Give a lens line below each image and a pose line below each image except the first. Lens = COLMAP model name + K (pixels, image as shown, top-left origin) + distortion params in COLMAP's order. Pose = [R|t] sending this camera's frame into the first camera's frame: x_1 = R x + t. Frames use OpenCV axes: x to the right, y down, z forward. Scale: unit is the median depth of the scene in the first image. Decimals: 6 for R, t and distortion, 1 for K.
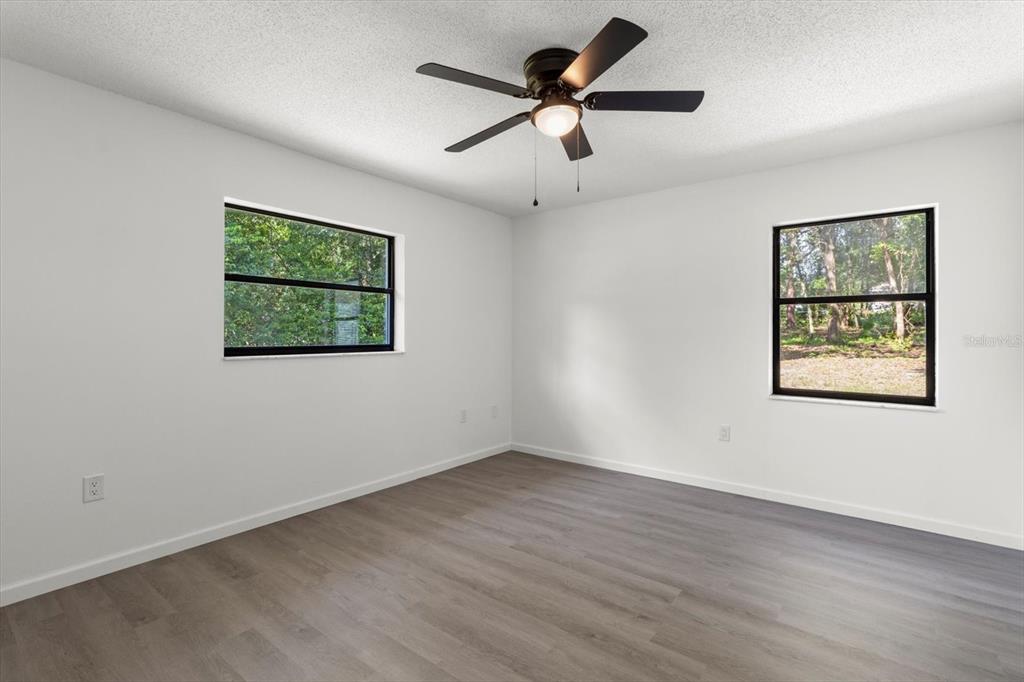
lens RADIAL K [[470.9, 0, 516.2], [0, 470.9, 332.9], [0, 0, 1]] dist [-0.002114, -0.000494]
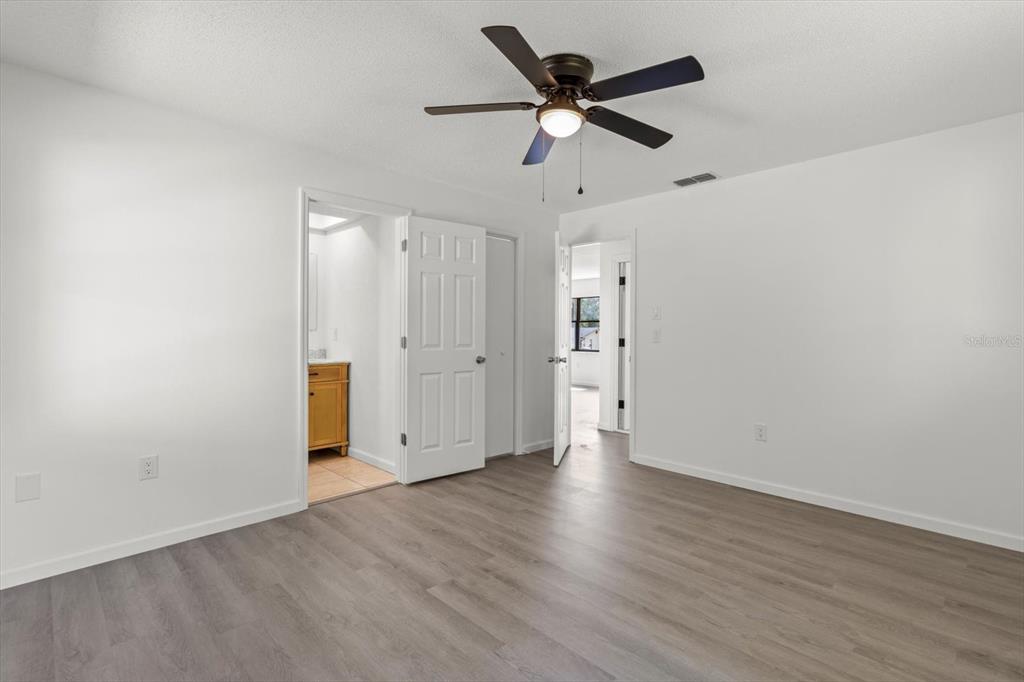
lens RADIAL K [[470.9, 0, 516.2], [0, 470.9, 332.9], [0, 0, 1]] dist [-0.002114, -0.000494]
pose [[-0.991899, -0.007375, 0.126819, 0.048596], [-0.007804, 0.999965, -0.002881, 0.014855], [-0.126793, -0.003847, -0.991922, 1.974667]]
